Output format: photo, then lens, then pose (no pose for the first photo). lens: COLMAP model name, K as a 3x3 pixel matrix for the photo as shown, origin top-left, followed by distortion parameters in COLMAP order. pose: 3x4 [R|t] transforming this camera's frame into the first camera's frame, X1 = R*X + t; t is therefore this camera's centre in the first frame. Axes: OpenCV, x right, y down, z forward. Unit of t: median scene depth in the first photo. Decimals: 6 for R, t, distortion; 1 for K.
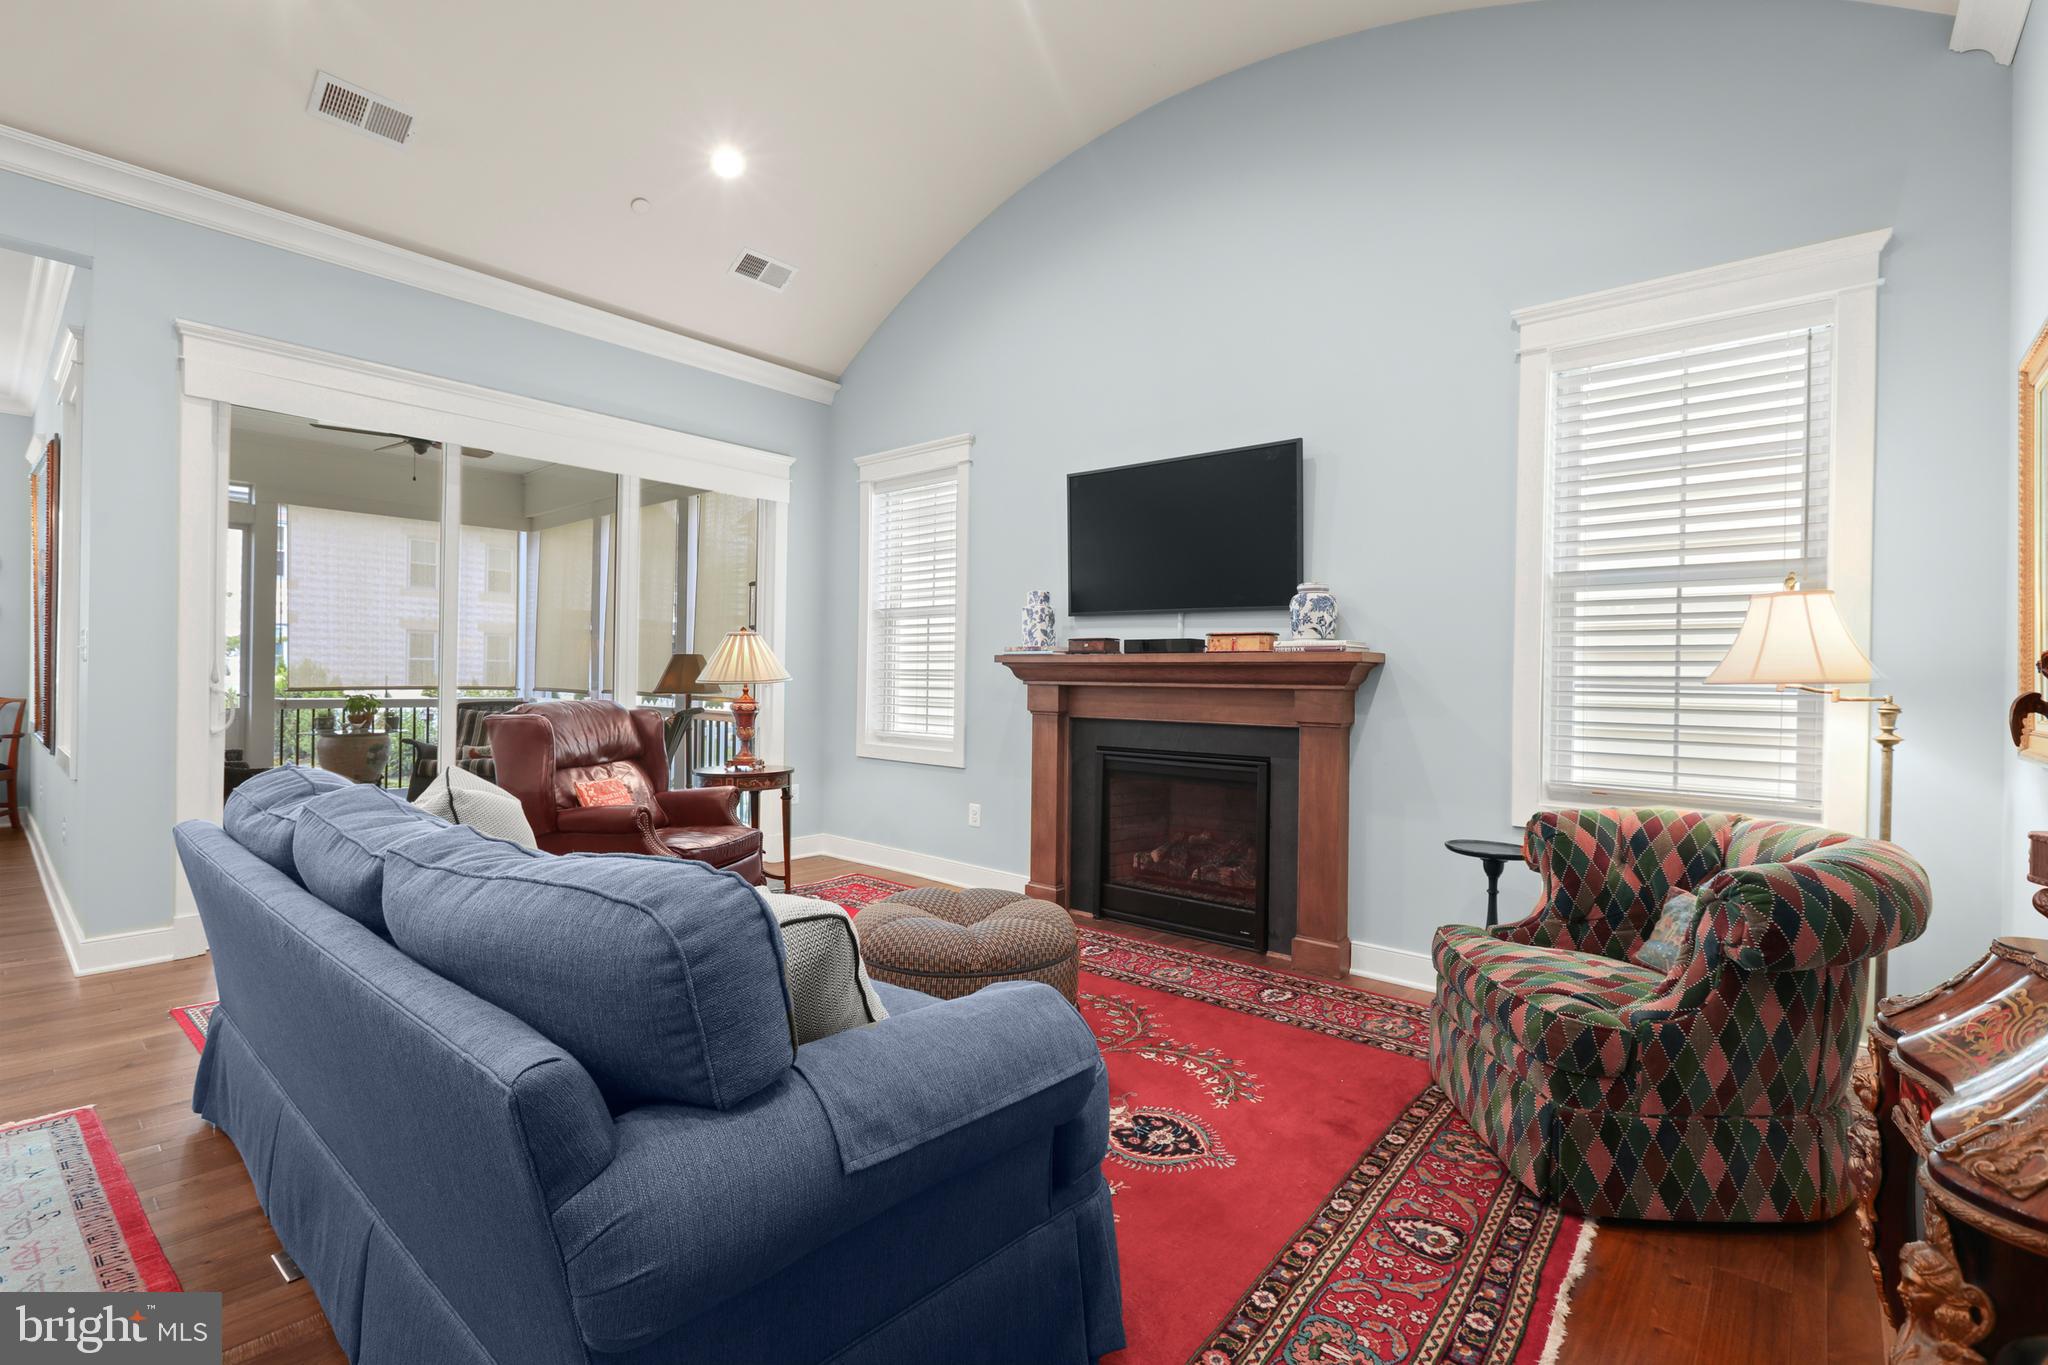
lens RADIAL K [[927.1, 0, 1019.3], [0, 927.1, 678.7], [0, 0, 1]] dist [-0.008831, 0.005630]
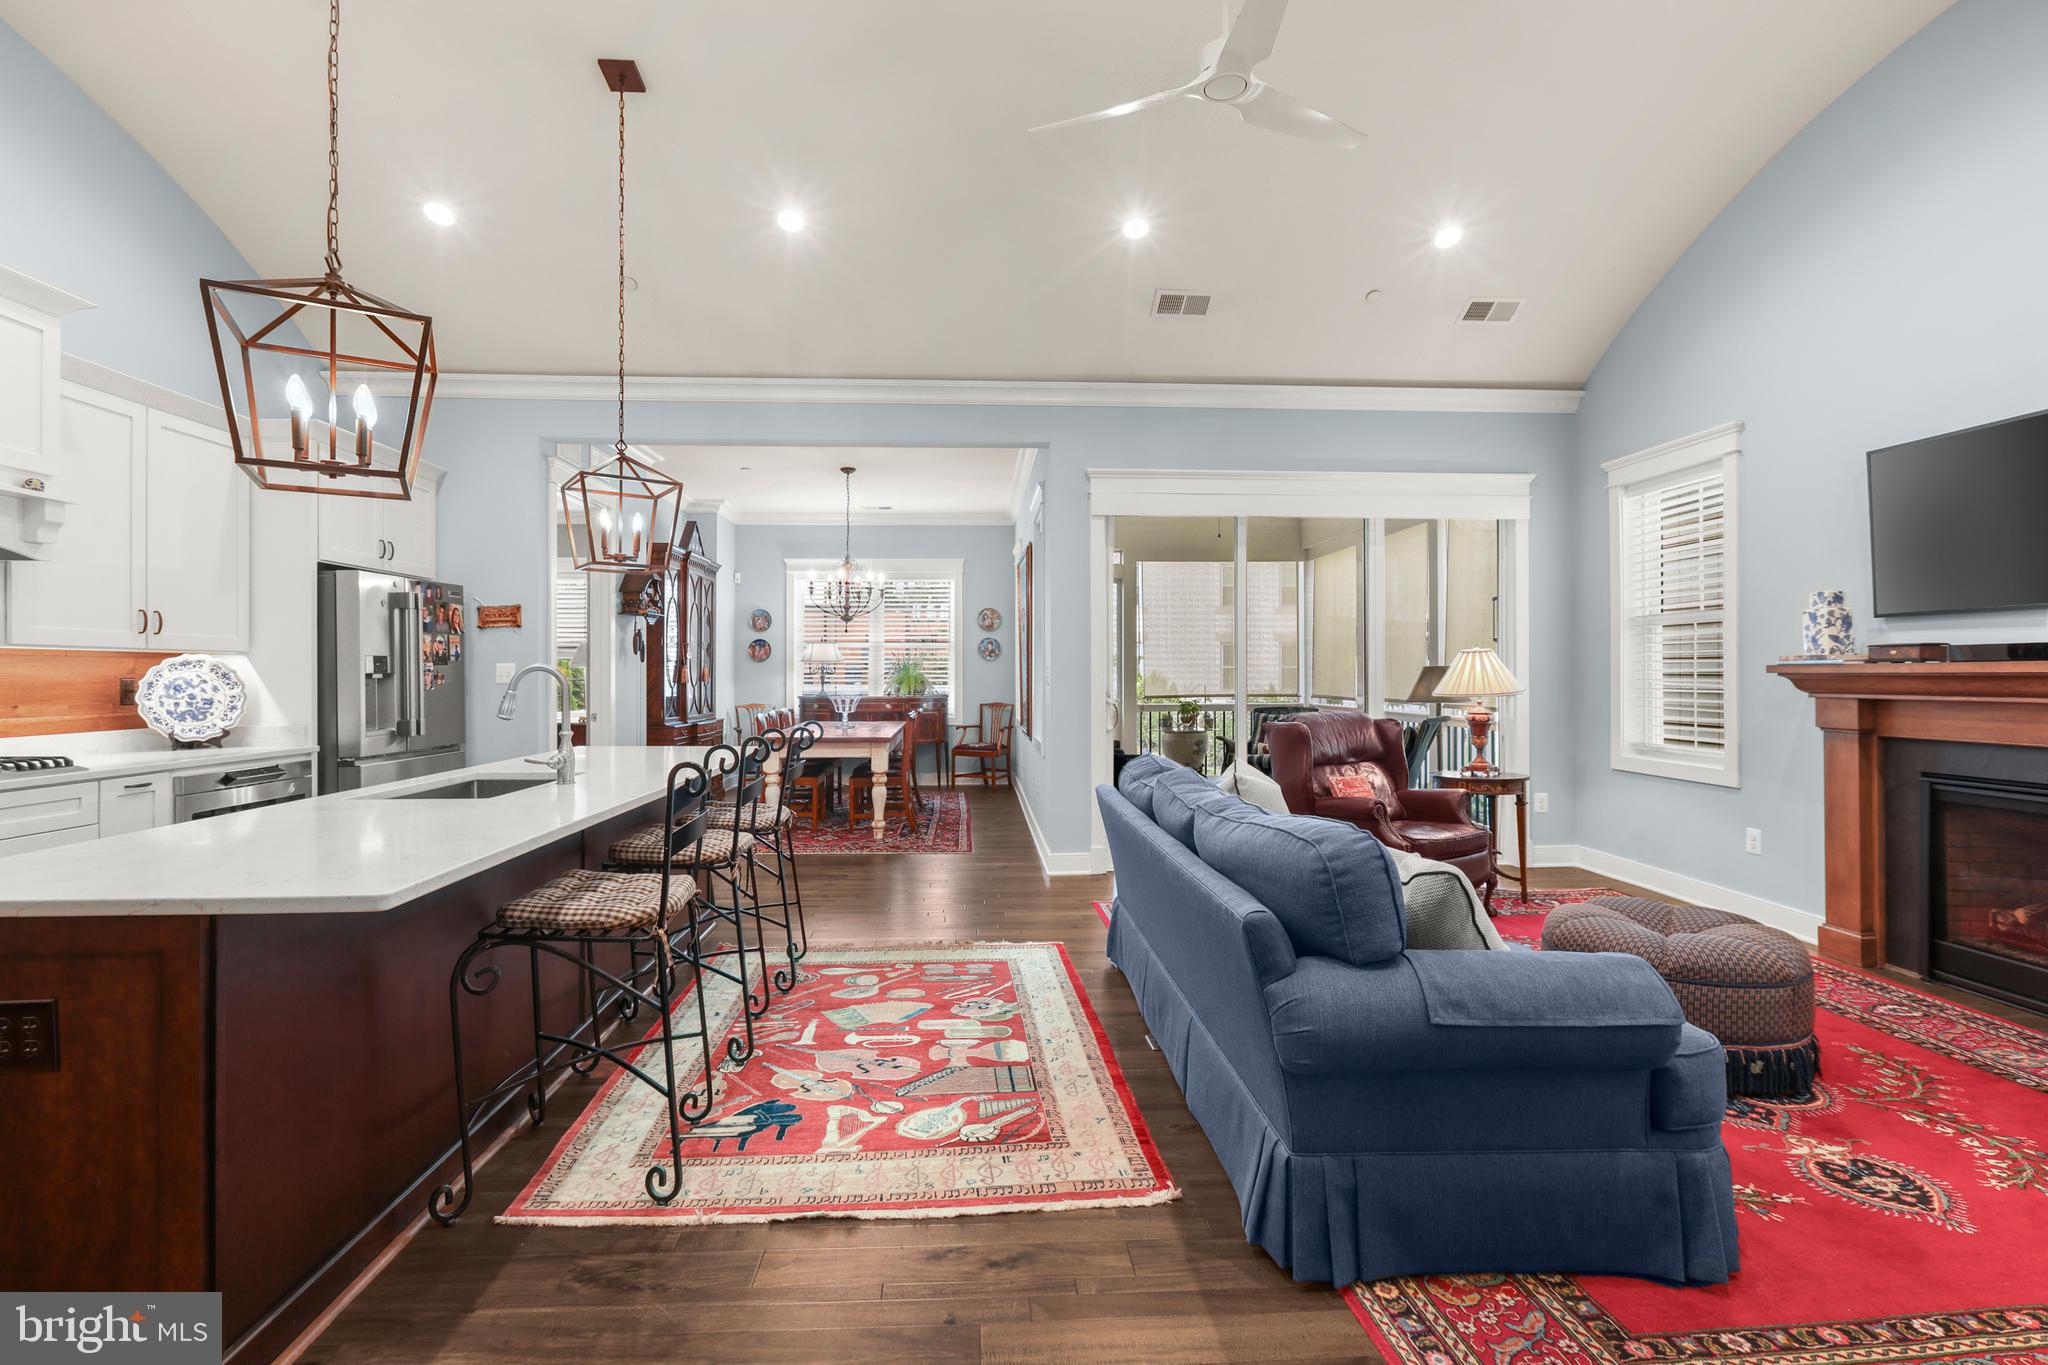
lens RADIAL K [[934.8, 0, 1021.0], [0, 934.8, 667.3], [0, 0, 1]] dist [-0.002133, -0.000417]
pose [[0.697592, -0.021113, -0.716184, 0.131039], [0.011729, 0.999768, -0.018049, -0.017090], [0.716399, 0.004190, 0.697678, -0.173041]]
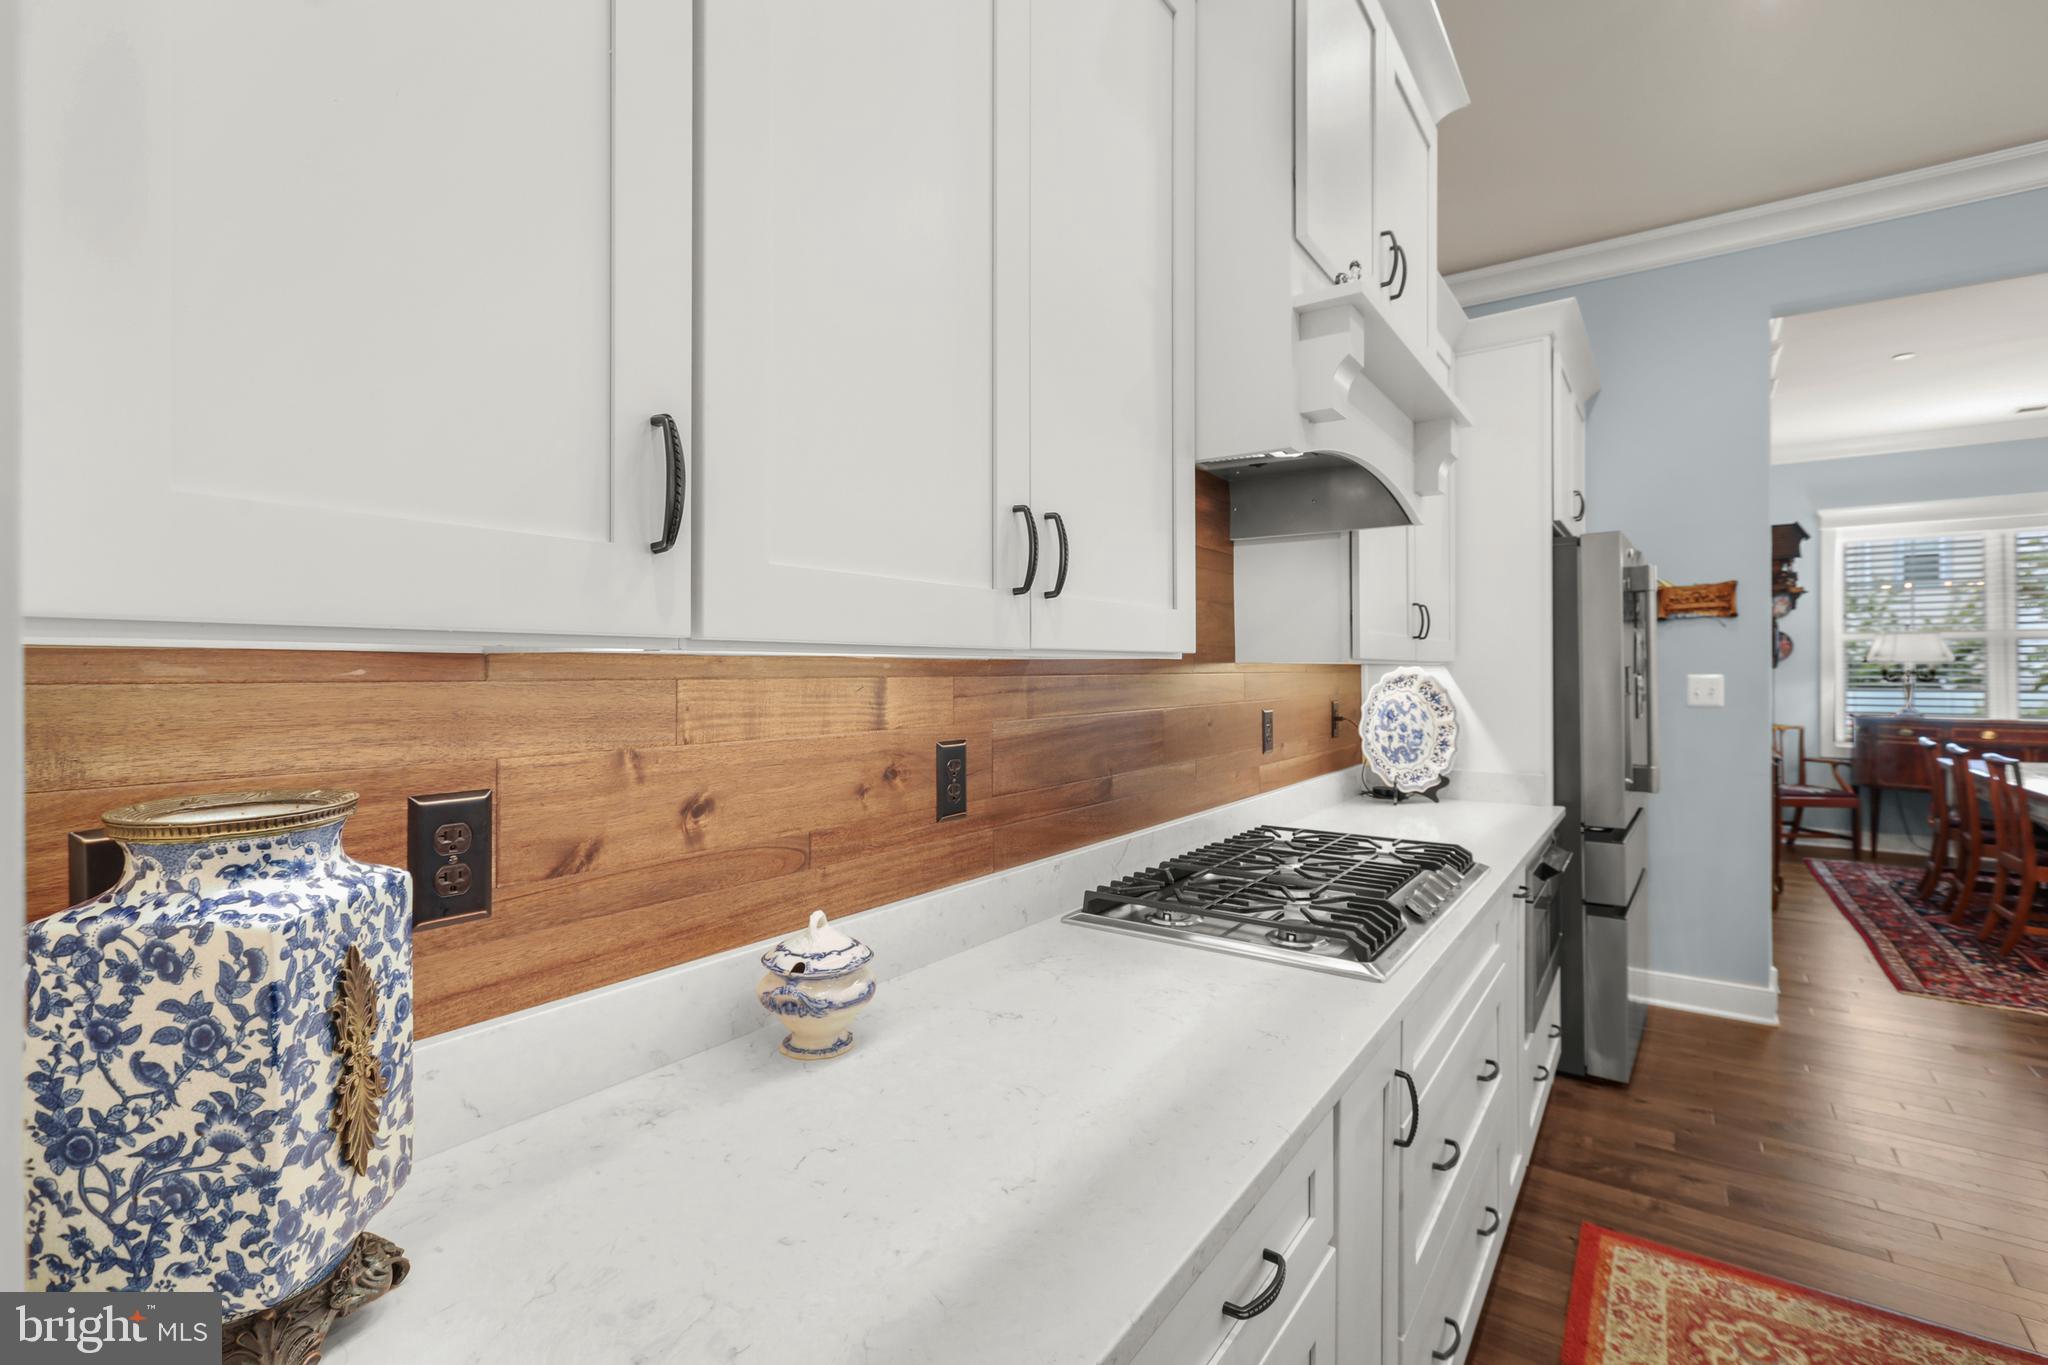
lens RADIAL K [[927.1, 0, 1019.3], [0, 927.1, 678.7], [0, 0, 1]] dist [-0.008831, 0.005630]
pose [[0.094641, -0.006162, -0.995492, -0.557237], [0.002382, 0.999979, -0.005964, -0.048168], [0.995509, -0.001806, 0.094654, -0.474038]]
